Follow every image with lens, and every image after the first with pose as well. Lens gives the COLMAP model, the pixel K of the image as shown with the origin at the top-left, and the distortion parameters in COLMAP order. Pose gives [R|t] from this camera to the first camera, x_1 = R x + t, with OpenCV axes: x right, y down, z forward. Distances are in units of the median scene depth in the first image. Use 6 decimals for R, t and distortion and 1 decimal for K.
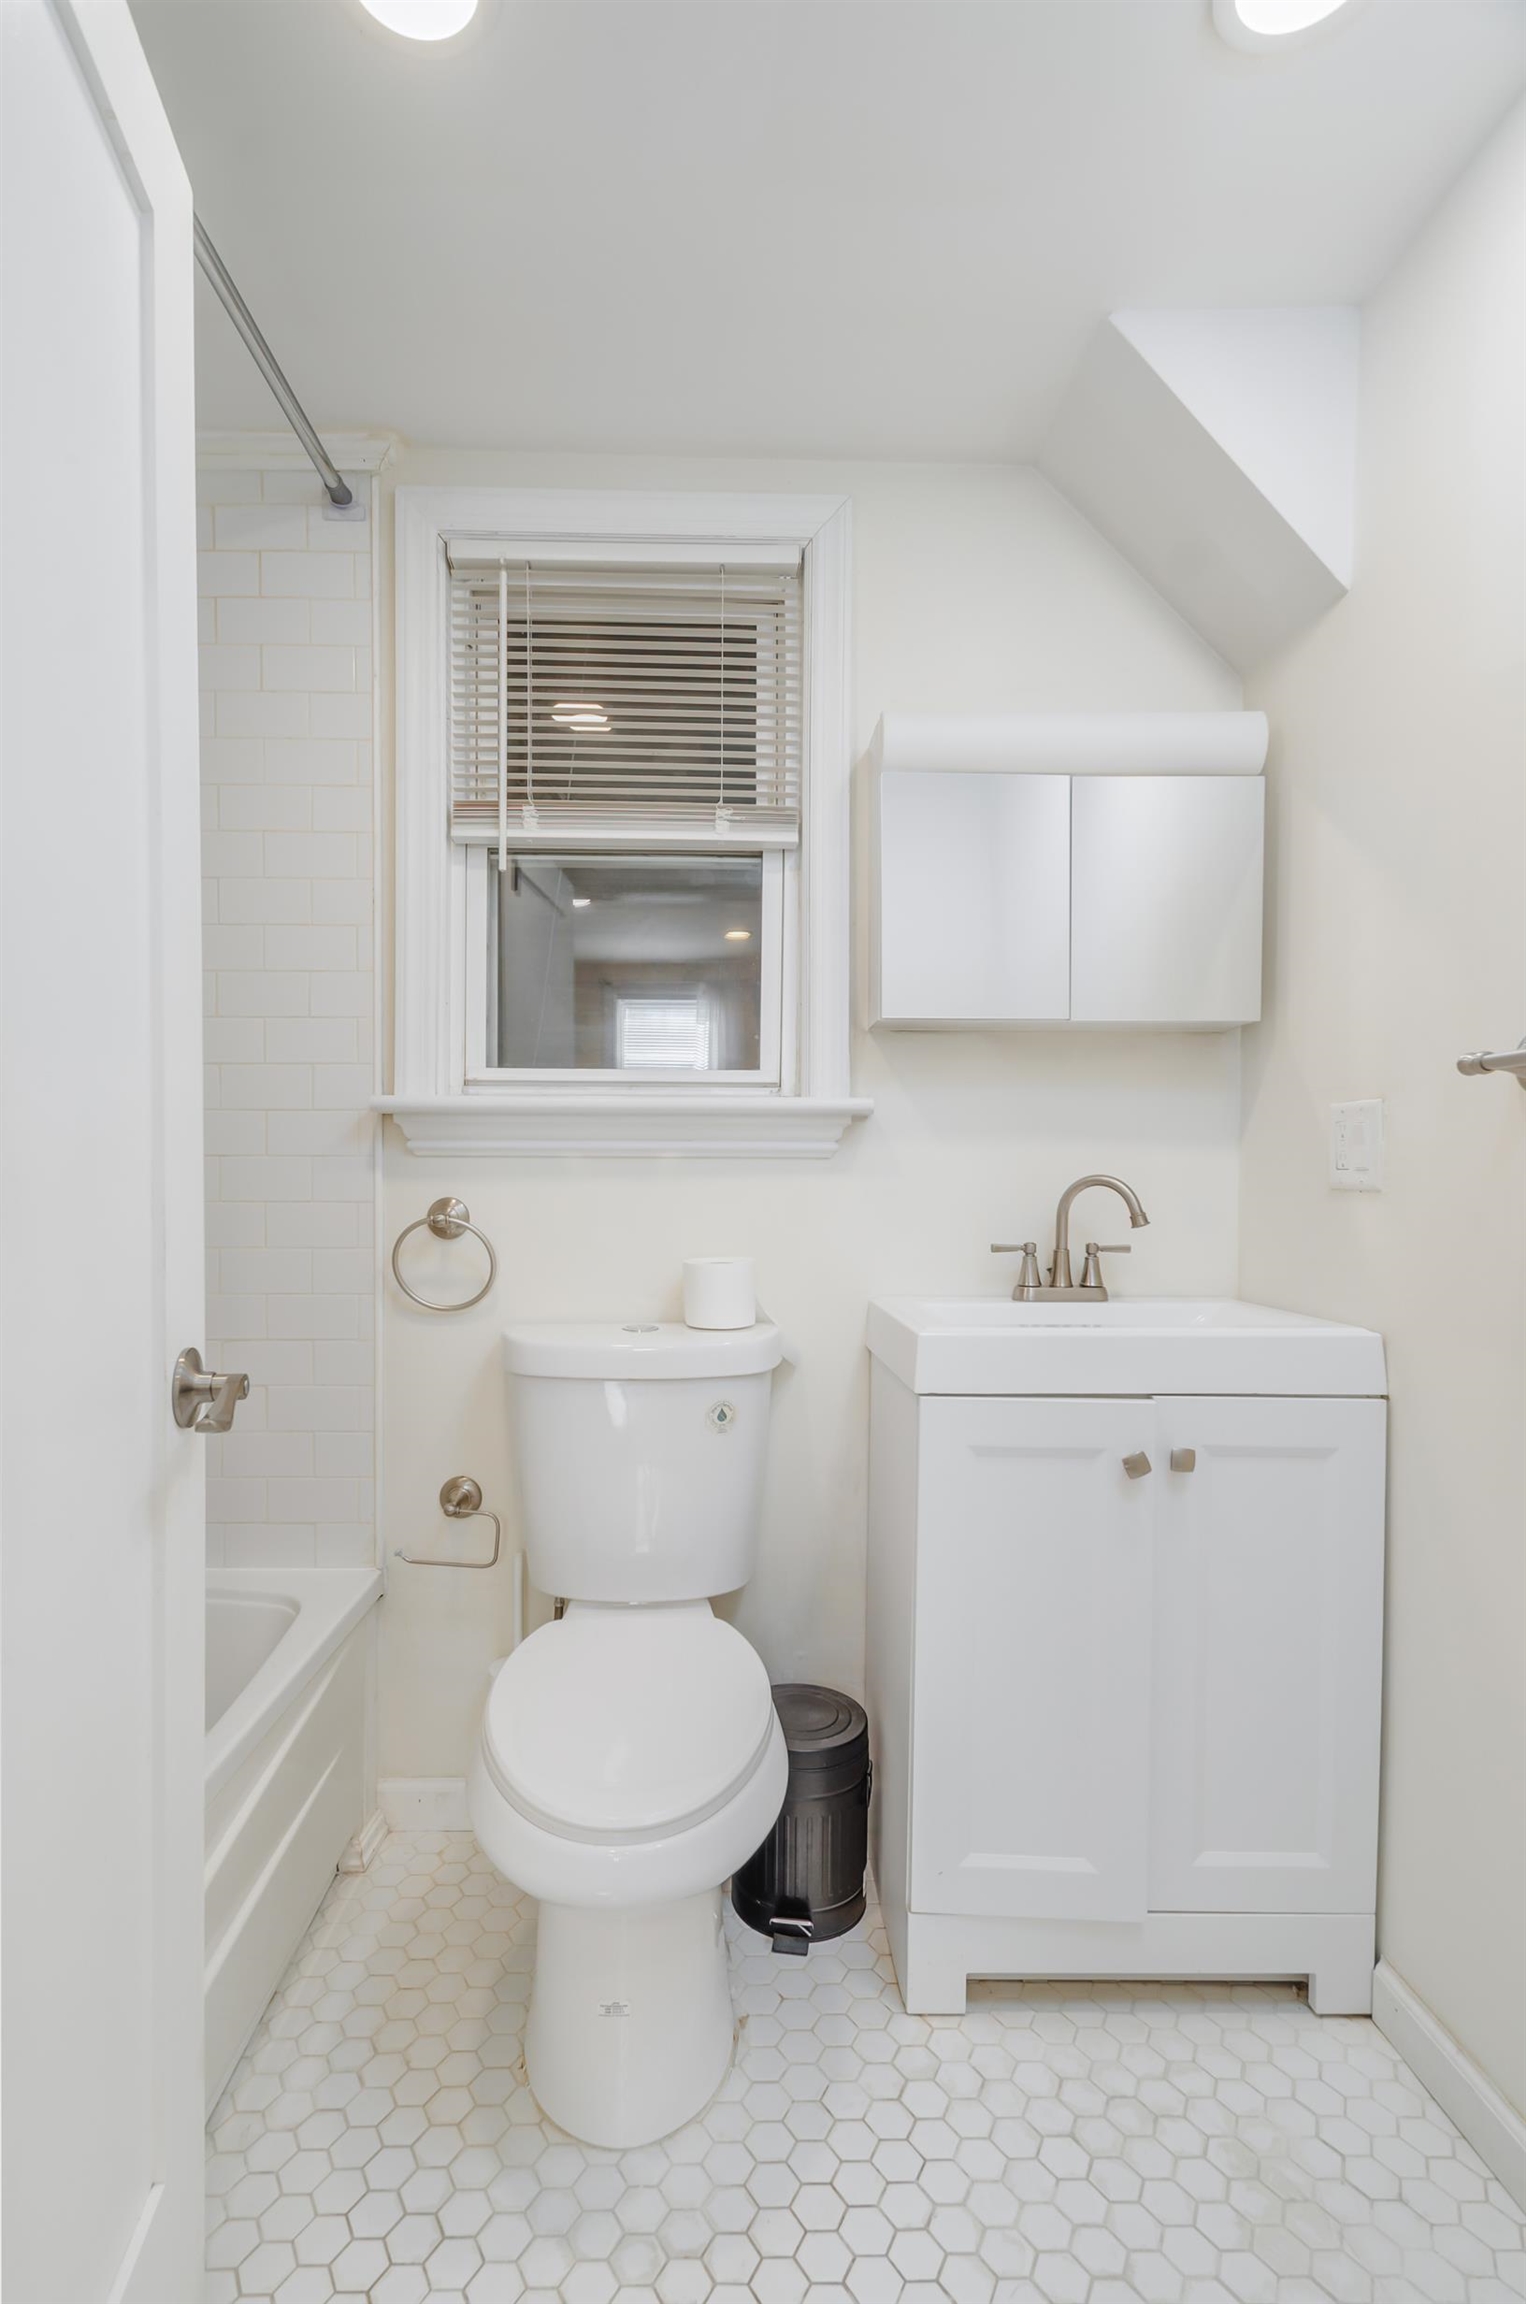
lens RADIAL K [[1182.3, 0, 777.8], [0, 1182.3, 1159.0], [0, 0, 1]] dist [0.003906, 0.000619]
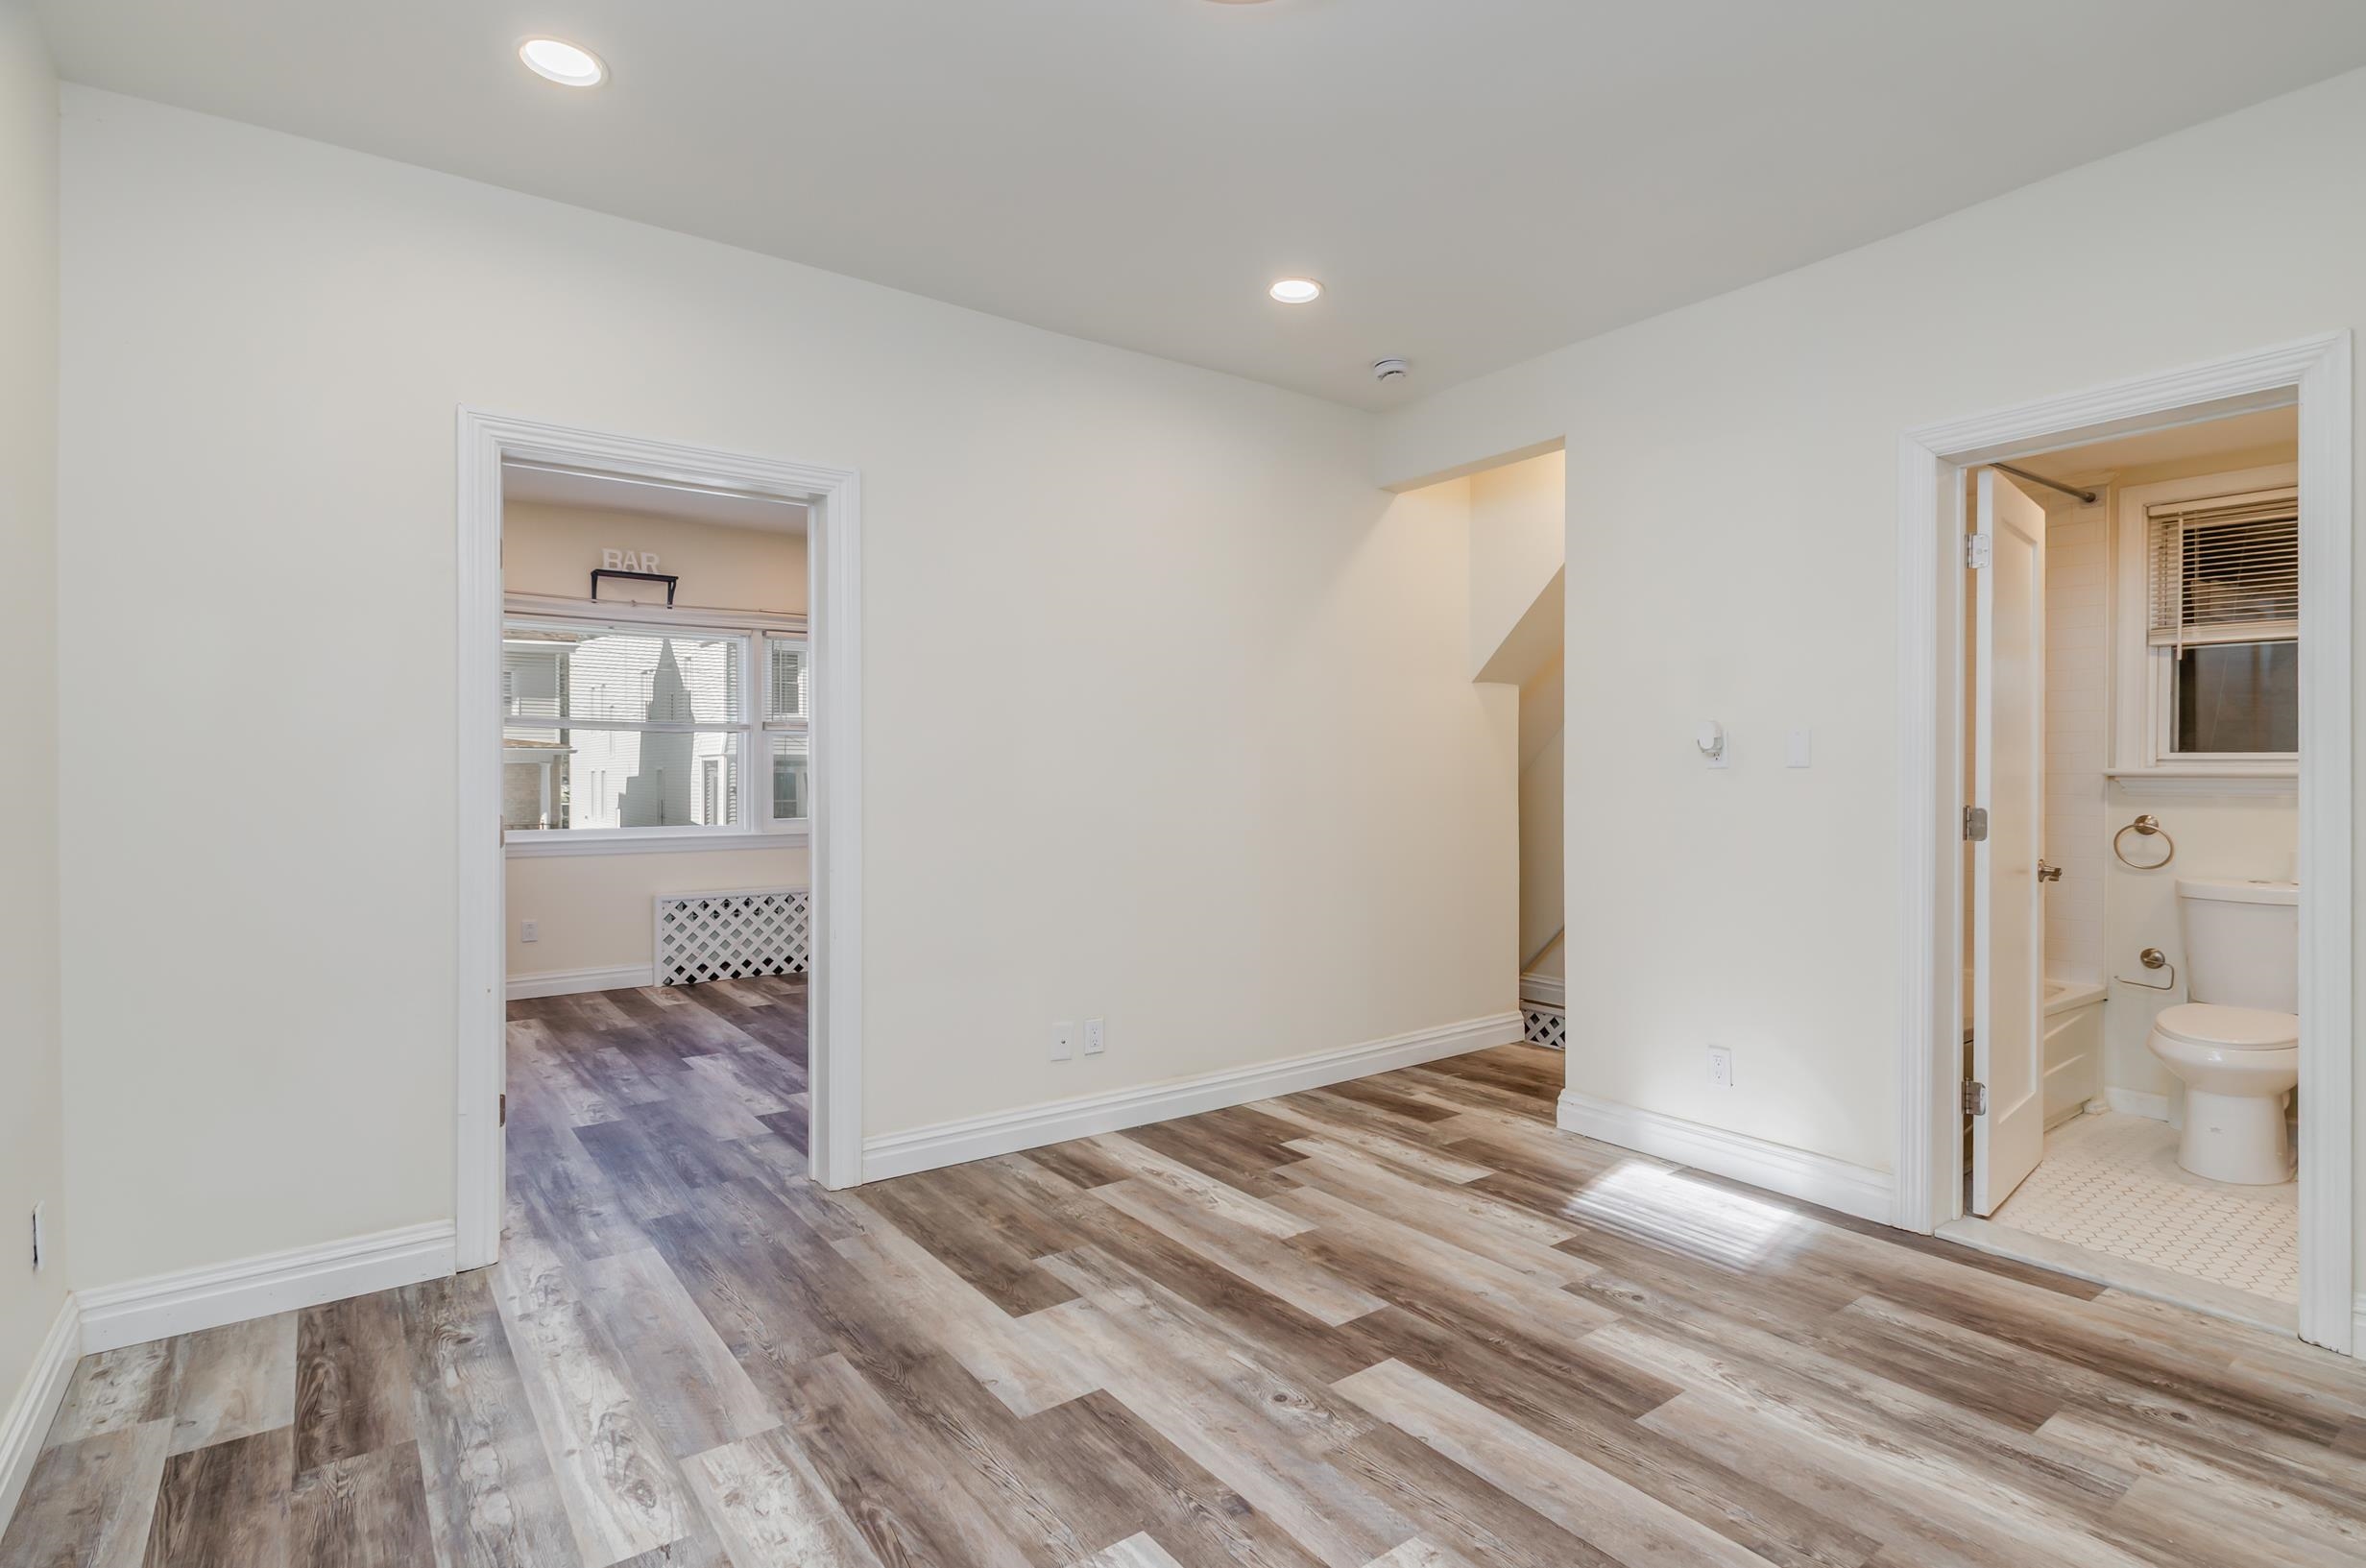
lens RADIAL K [[1214.1, 0, 1187.9], [0, 1214.1, 777.4], [0, 0, 1]] dist [0.003906, 0.000619]
pose [[0.565270, 0.005748, -0.824886, 0.546203], [-0.002958, 0.999983, 0.004941, -0.040715], [0.824901, -0.000353, 0.565277, -1.638274]]
